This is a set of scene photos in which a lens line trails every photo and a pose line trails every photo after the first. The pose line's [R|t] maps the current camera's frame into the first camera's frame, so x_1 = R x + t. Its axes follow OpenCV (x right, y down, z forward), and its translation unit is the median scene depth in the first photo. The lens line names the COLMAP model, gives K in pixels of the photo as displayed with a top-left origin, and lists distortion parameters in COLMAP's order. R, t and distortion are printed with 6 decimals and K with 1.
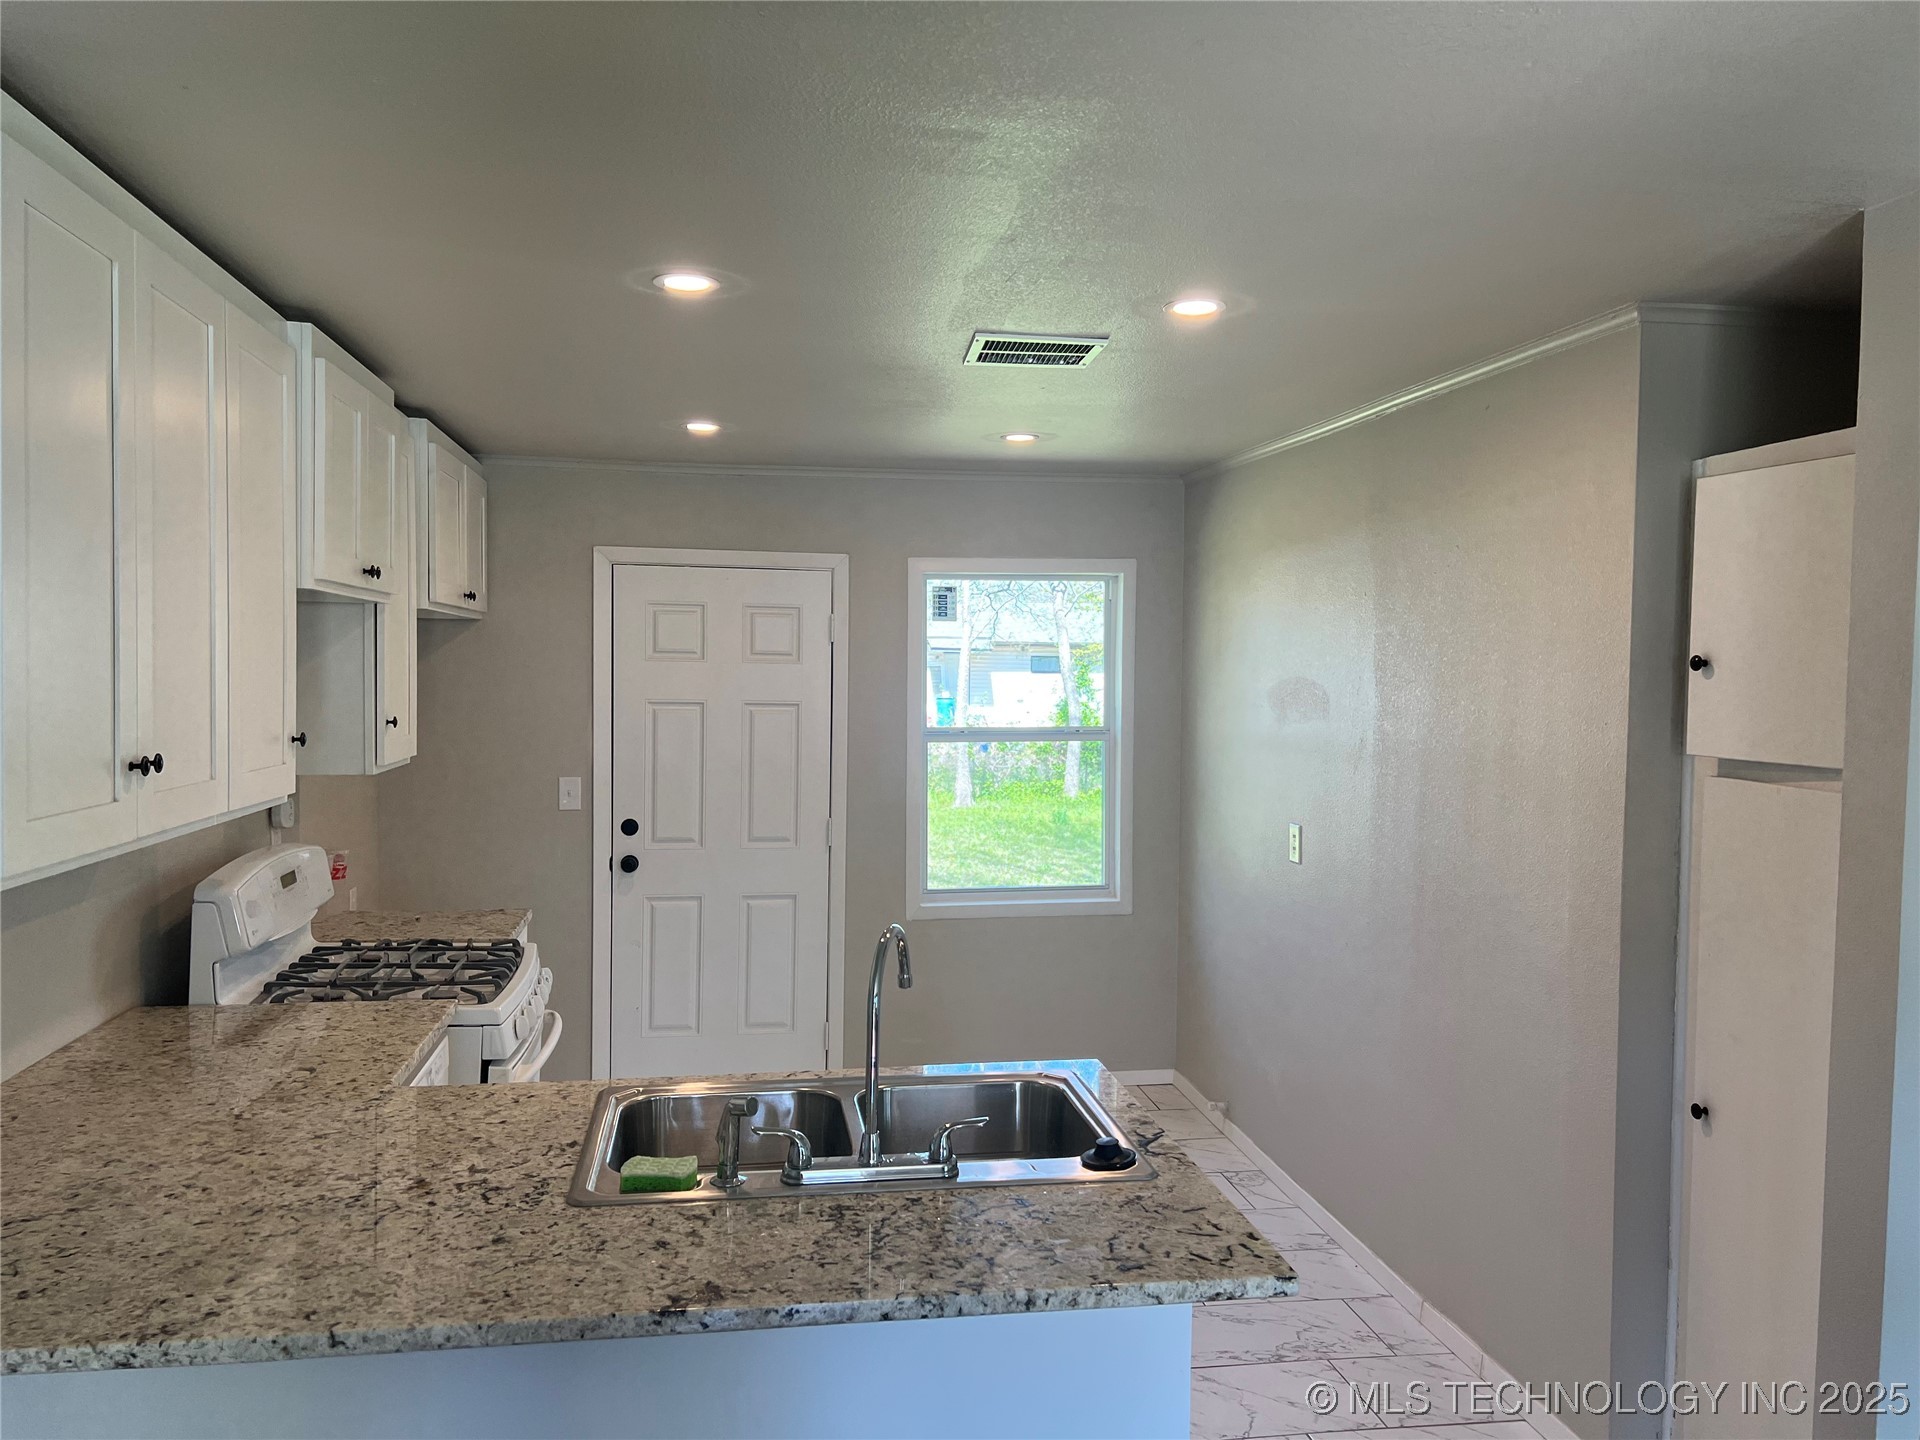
lens RADIAL K [[1450.3, 0, 958.2], [0, 1450.3, 719.7], [0, 0, 1]] dist [0.001901, 0.002764]
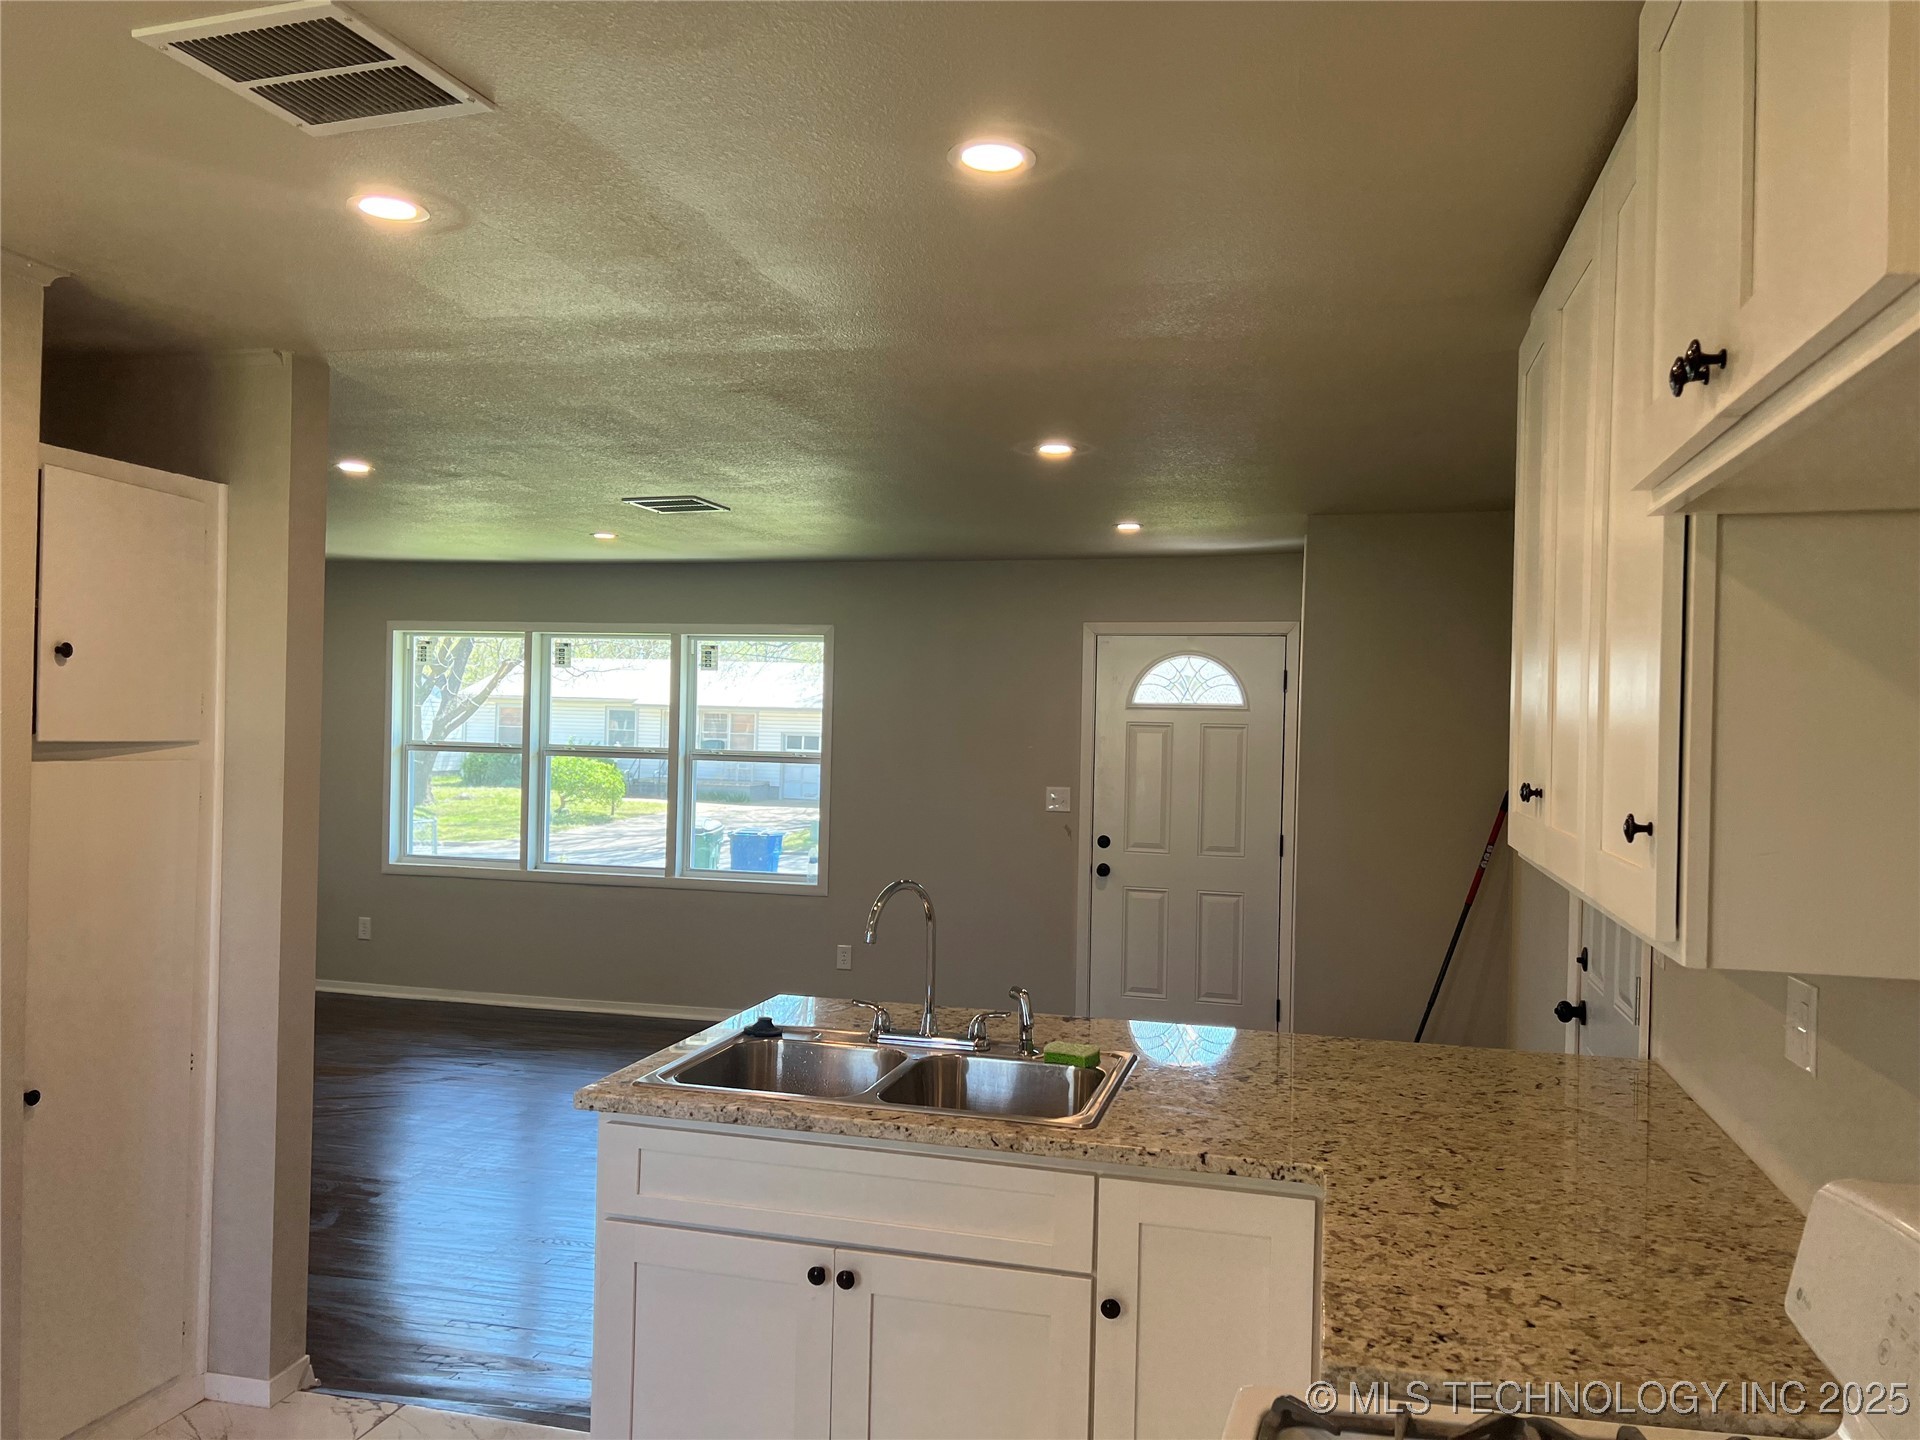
lens RADIAL K [[1450.3, 0, 952.8], [0, 1450.3, 717.1], [0, 0, 1]] dist [0.001901, 0.002764]
pose [[-0.913828, -0.033880, 0.404685, -0.553539], [-0.021836, 0.999172, 0.034340, -0.046767], [-0.405513, 0.022544, -0.913811, 1.956521]]
